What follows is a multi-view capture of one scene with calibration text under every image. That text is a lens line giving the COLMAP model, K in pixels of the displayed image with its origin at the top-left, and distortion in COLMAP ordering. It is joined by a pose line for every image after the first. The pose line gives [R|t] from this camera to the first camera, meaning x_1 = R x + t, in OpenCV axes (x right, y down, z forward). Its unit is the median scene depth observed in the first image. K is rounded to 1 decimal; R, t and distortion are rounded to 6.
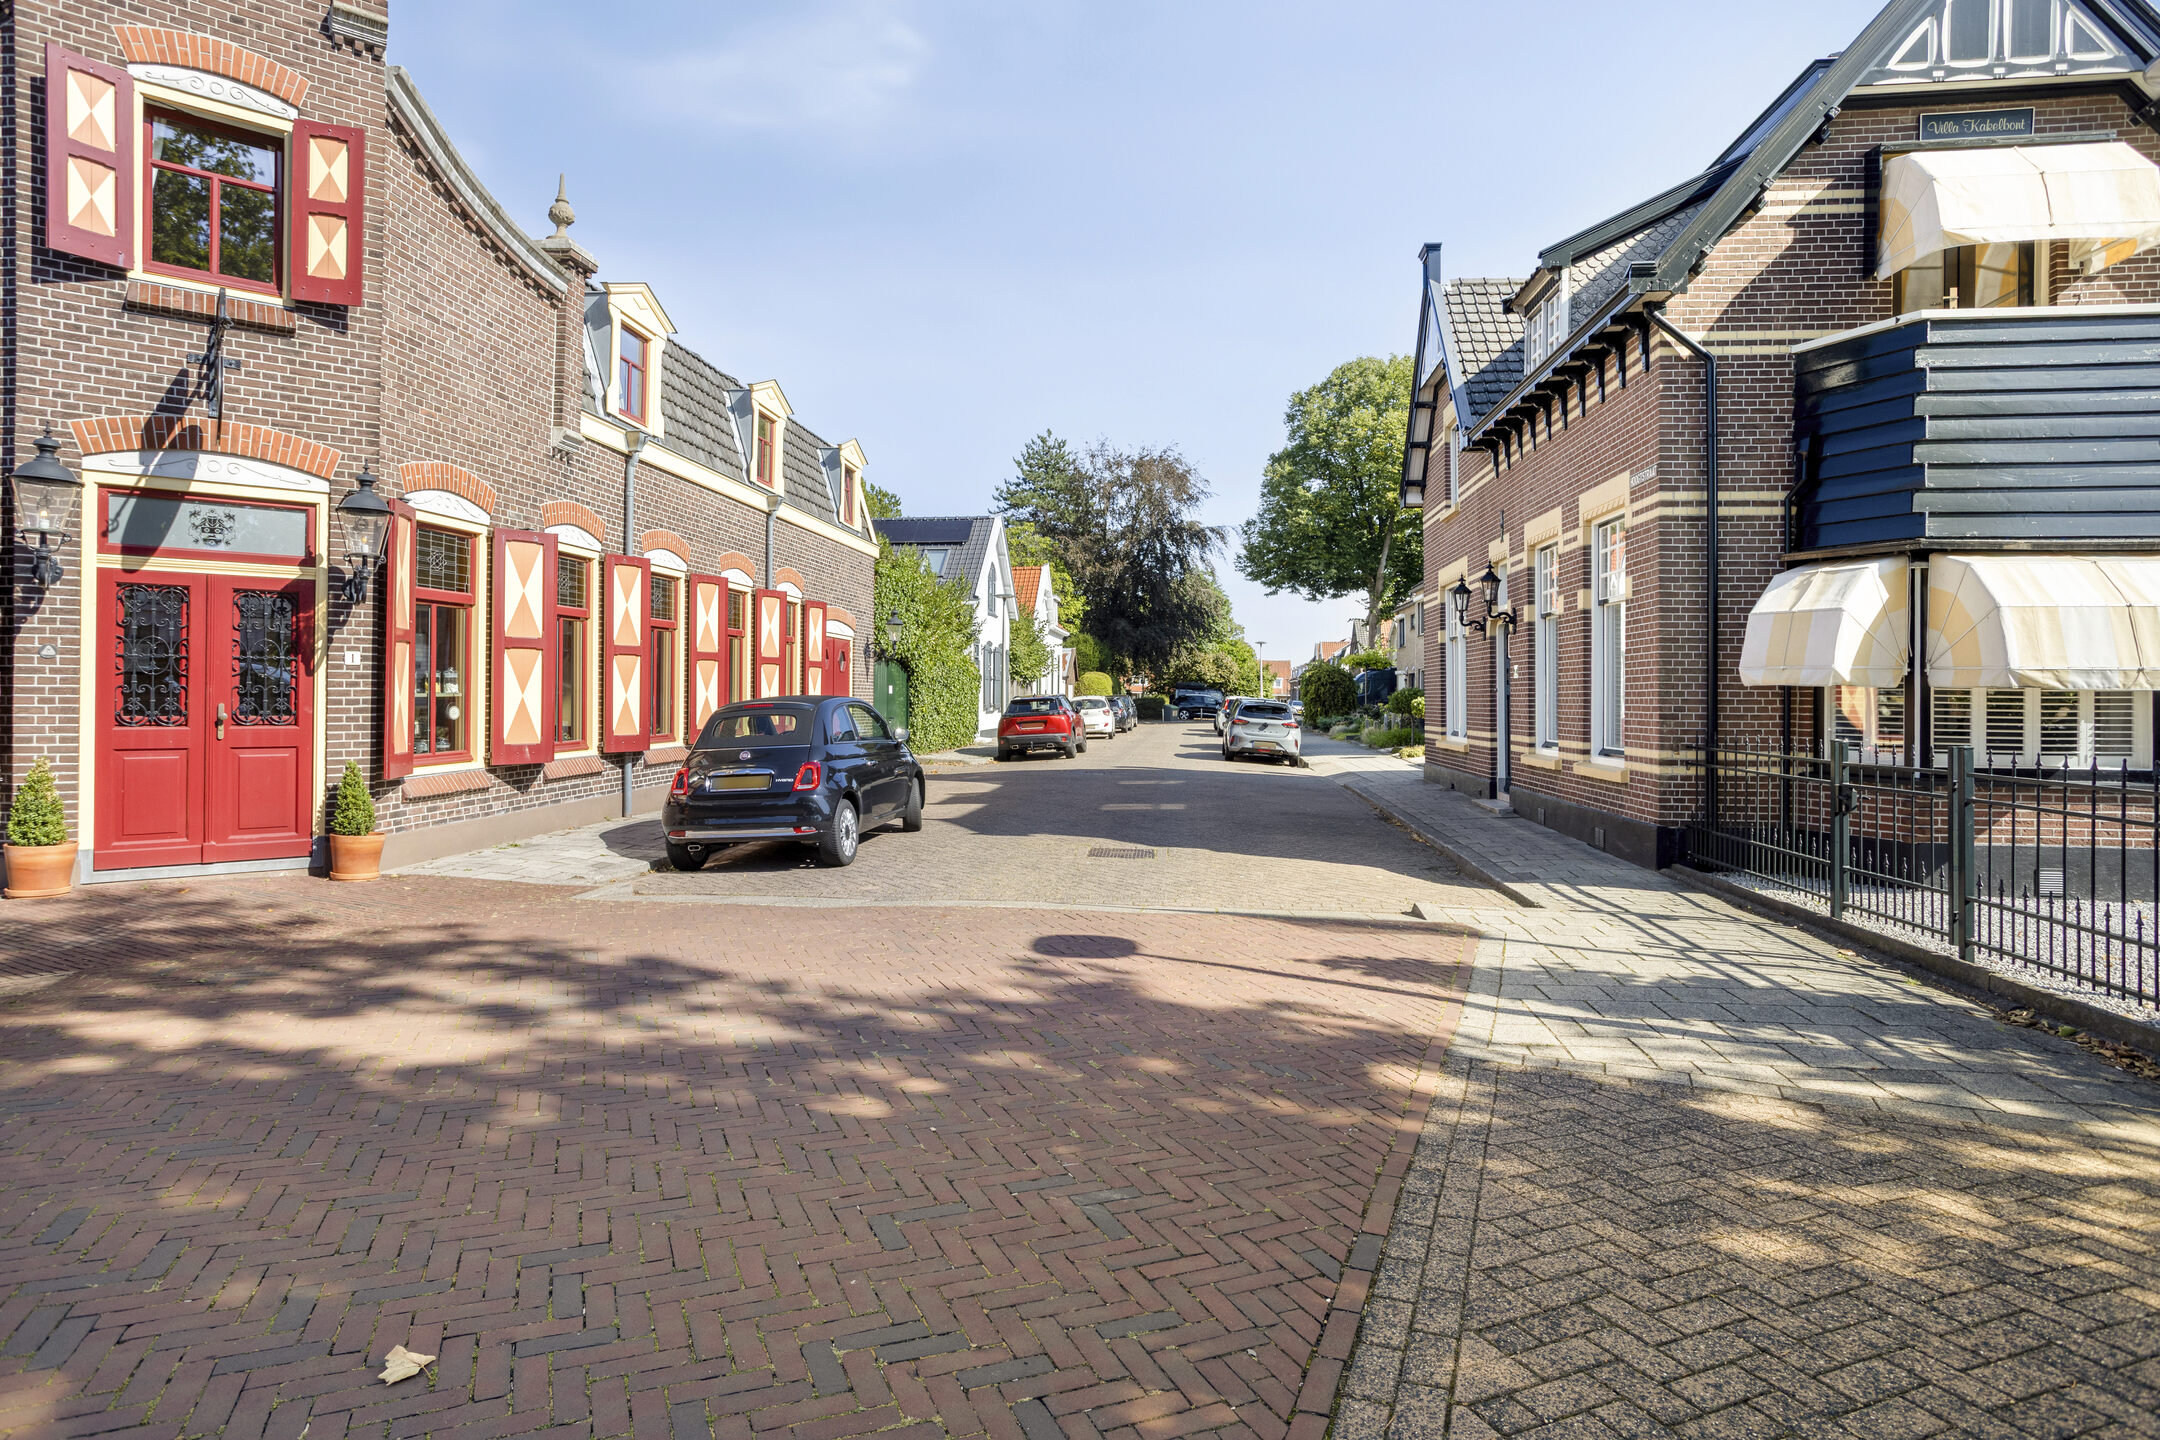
lens RADIAL K [[1194.8, 0, 1072.3], [0, 1194.8, 698.6], [0, 0, 1]] dist [-0.018563, 0.008162]
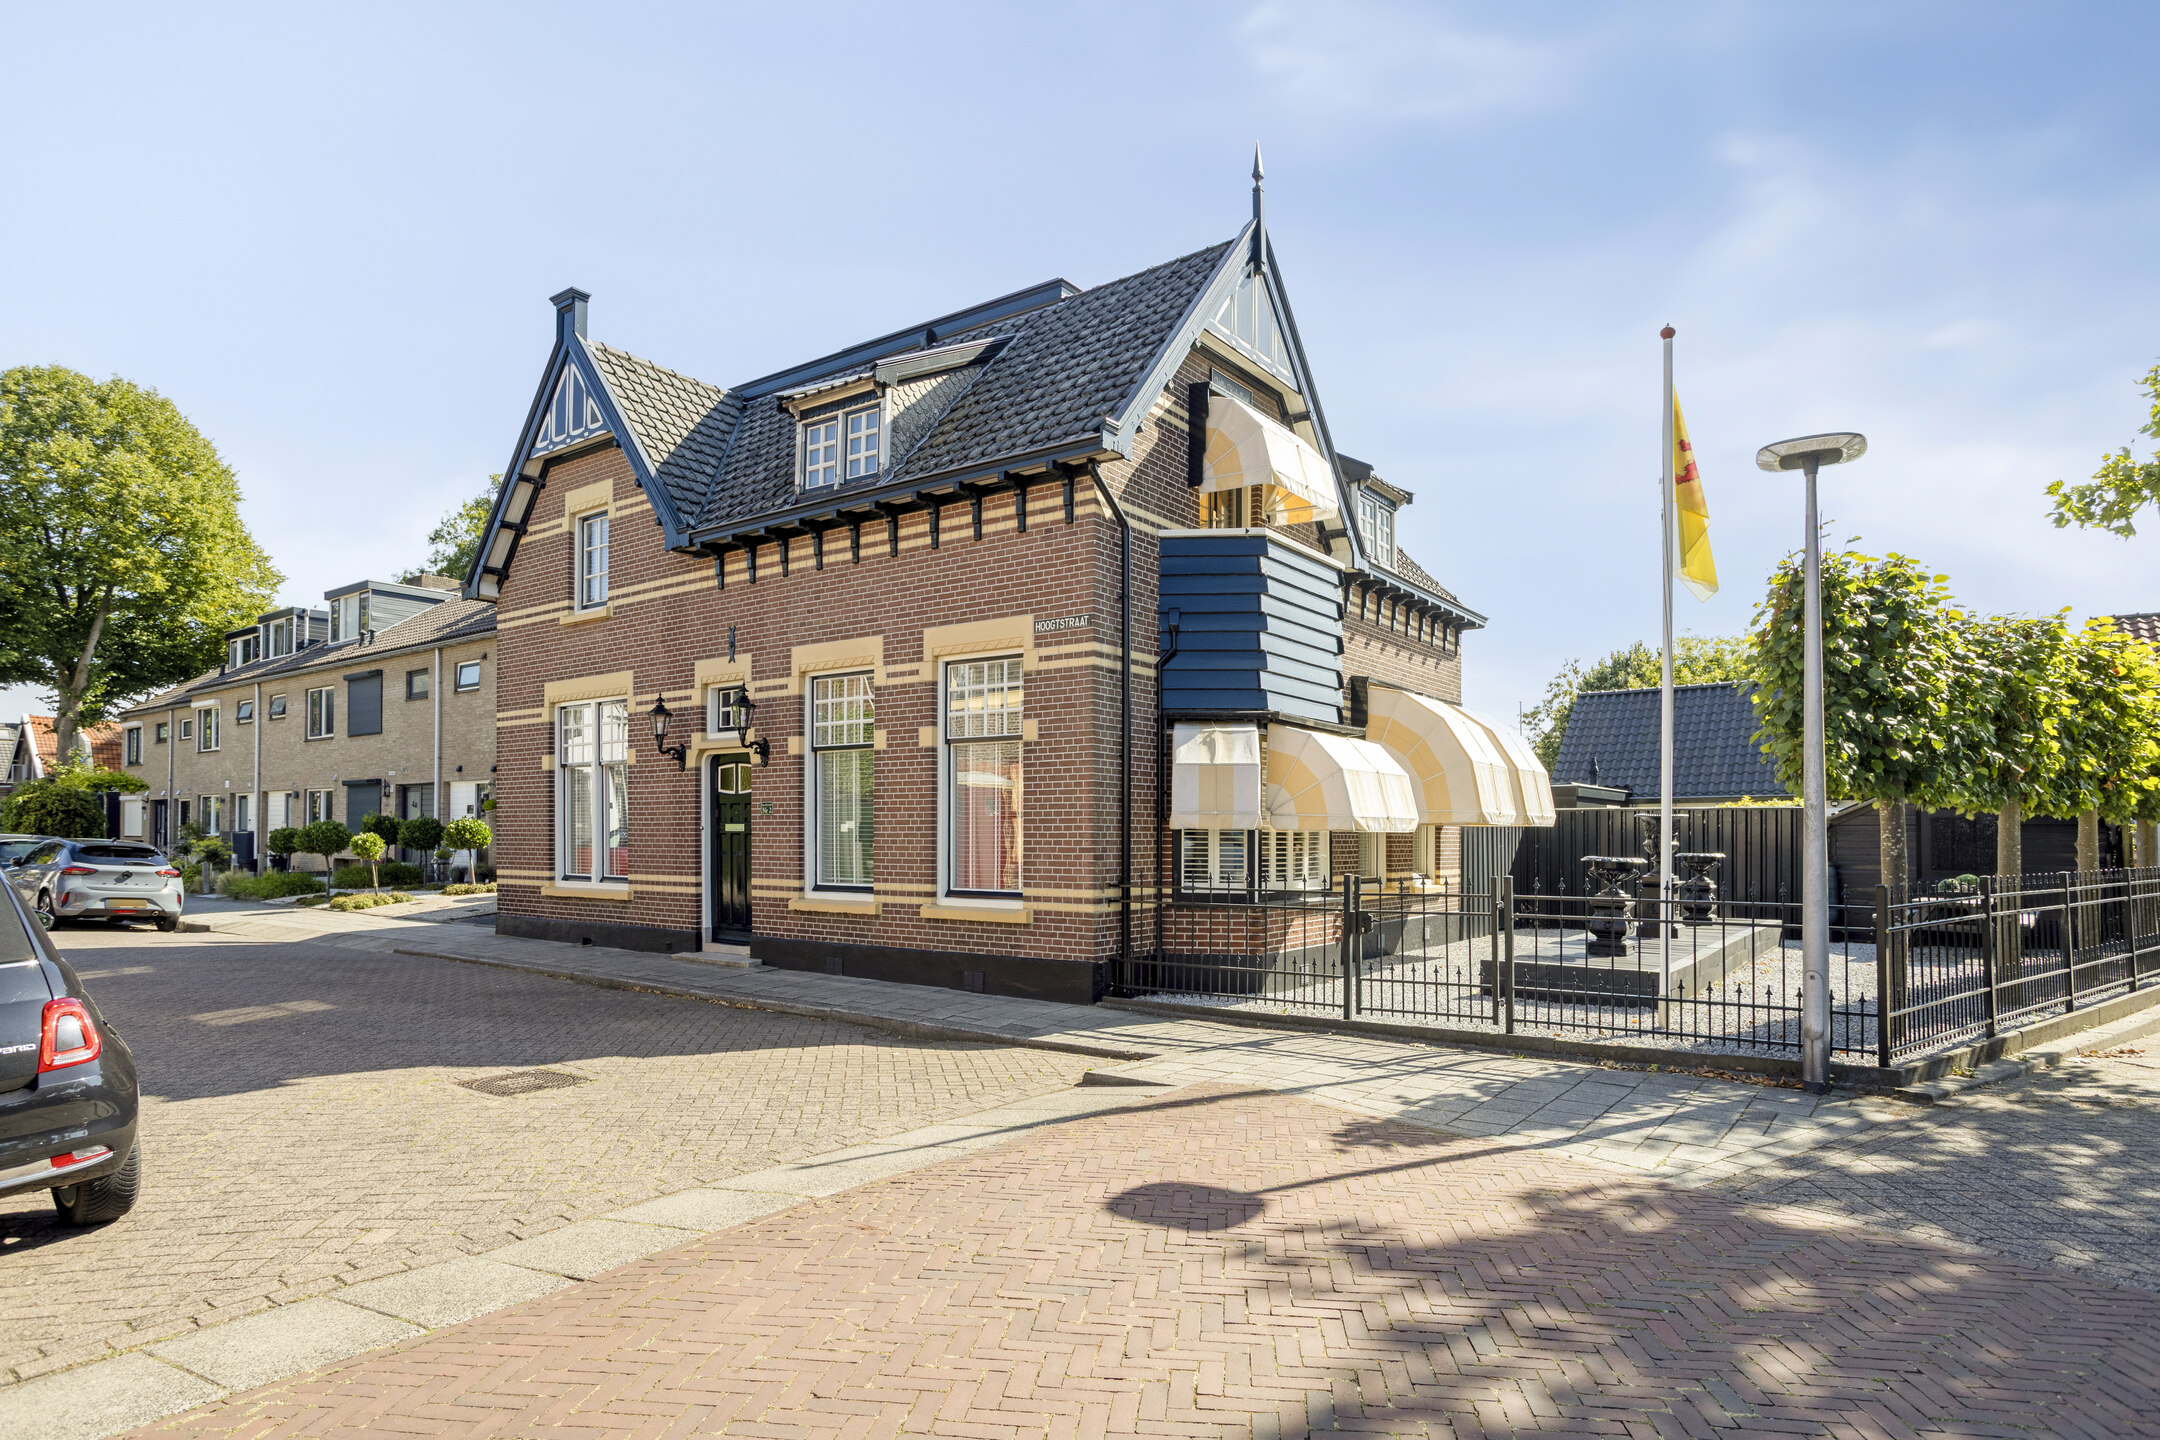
lens RADIAL K [[1194.8, 0, 1120.1], [0, 1194.8, 830.3], [0, 0, 1]] dist [-0.018563, 0.008162]
pose [[0.489823, 0.001413, 0.871821, -0.414268], [-0.000192, 0.999999, -0.001513, -0.006504], [-0.871822, 0.000573, 0.489823, 0.469152]]
